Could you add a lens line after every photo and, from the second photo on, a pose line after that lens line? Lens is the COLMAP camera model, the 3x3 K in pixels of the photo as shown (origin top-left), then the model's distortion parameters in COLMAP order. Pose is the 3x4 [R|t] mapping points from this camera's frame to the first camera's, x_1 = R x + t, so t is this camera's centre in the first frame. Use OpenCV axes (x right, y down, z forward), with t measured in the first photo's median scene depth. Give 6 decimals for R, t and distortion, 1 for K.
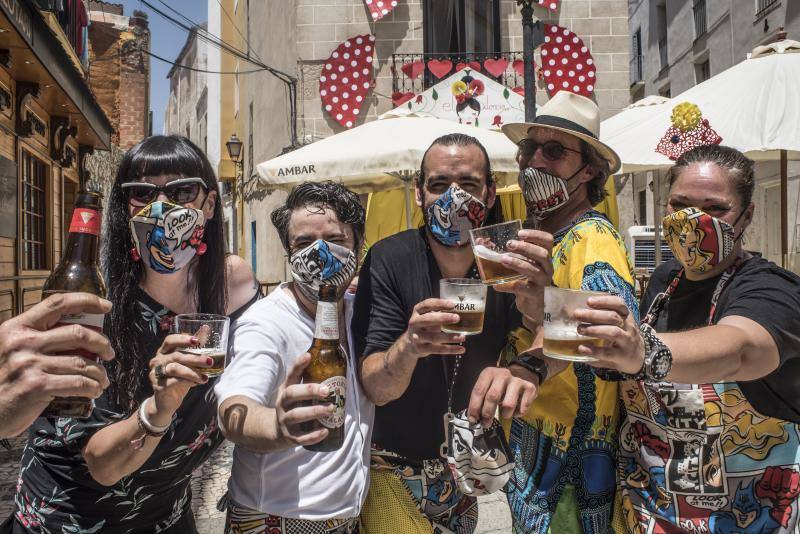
lens RADIAL K [[648.7, 0, 398.6], [0, 648.7, 257.6], [0, 0, 1]] dist [-0.118031, 0.094814]
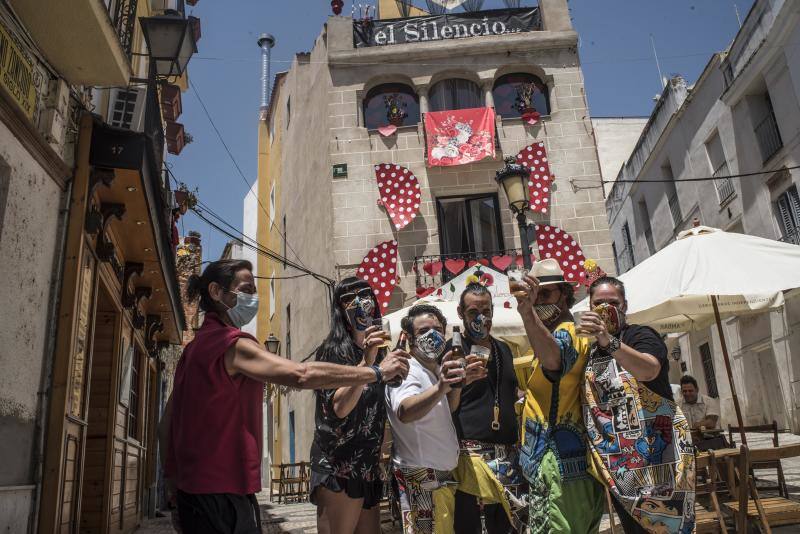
lens RADIAL K [[648.7, 0, 398.6], [0, 648.7, 257.6], [0, 0, 1]] dist [-0.118031, 0.094814]
pose [[0.998522, -0.054006, -0.006120, -0.031524], [0.049531, 0.950541, -0.306626, 0.054150], [0.022377, 0.305869, 0.951810, -0.152588]]
